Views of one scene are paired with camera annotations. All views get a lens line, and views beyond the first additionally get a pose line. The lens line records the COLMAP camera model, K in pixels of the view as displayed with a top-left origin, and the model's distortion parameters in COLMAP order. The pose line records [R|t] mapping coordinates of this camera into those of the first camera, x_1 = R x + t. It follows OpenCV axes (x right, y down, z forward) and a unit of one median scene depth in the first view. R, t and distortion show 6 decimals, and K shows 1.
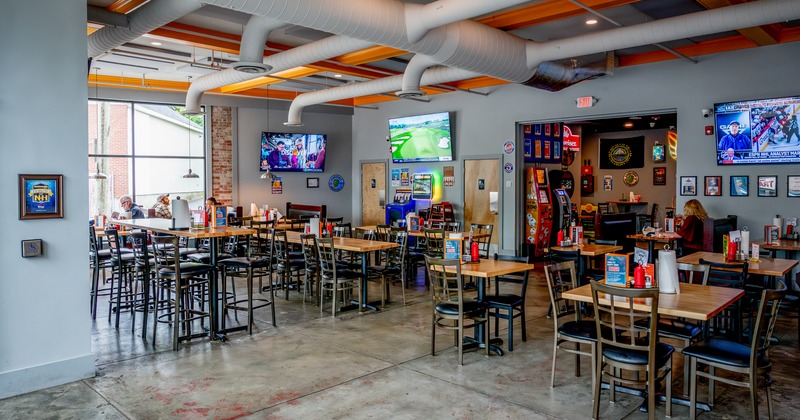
lens RADIAL K [[547.4, 0, 403.8], [0, 547.4, 192.1], [0, 0, 1]] dist [-0.004172, -0.000654]
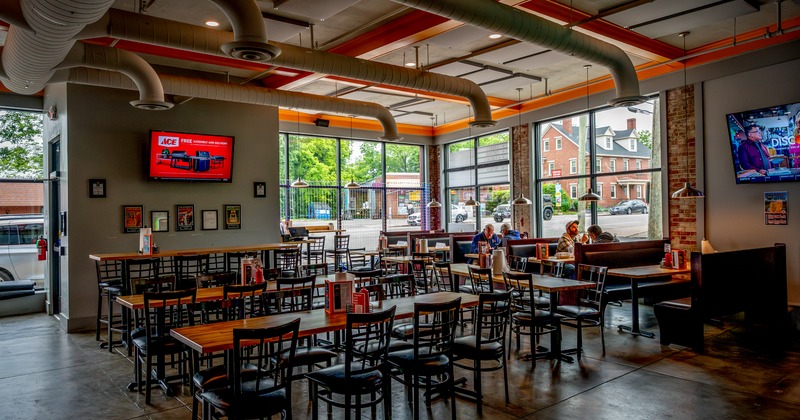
lens RADIAL K [[547.4, 0, 403.8], [0, 547.4, 192.1], [0, 0, 1]] dist [-0.004172, -0.000654]
pose [[-0.108845, -0.033822, -0.993483, 0.365383], [-0.003003, 0.999428, -0.033696, -0.011159], [0.994054, -0.000684, -0.108884, 0.800637]]
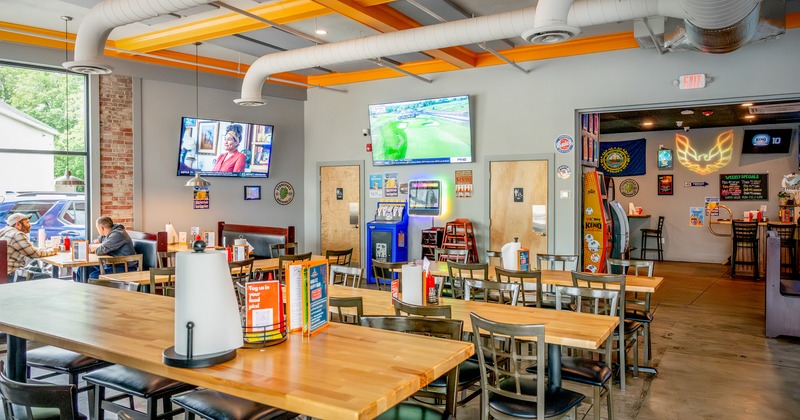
lens RADIAL K [[548.8, 0, 420.5], [0, 548.8, 195.0], [0, 0, 1]] dist [0.002143, 0.002641]
pose [[0.967993, -0.002150, 0.250969, -0.158757], [0.005190, 0.999921, -0.011453, -0.005954], [-0.250924, 0.012389, 0.967927, 0.303690]]
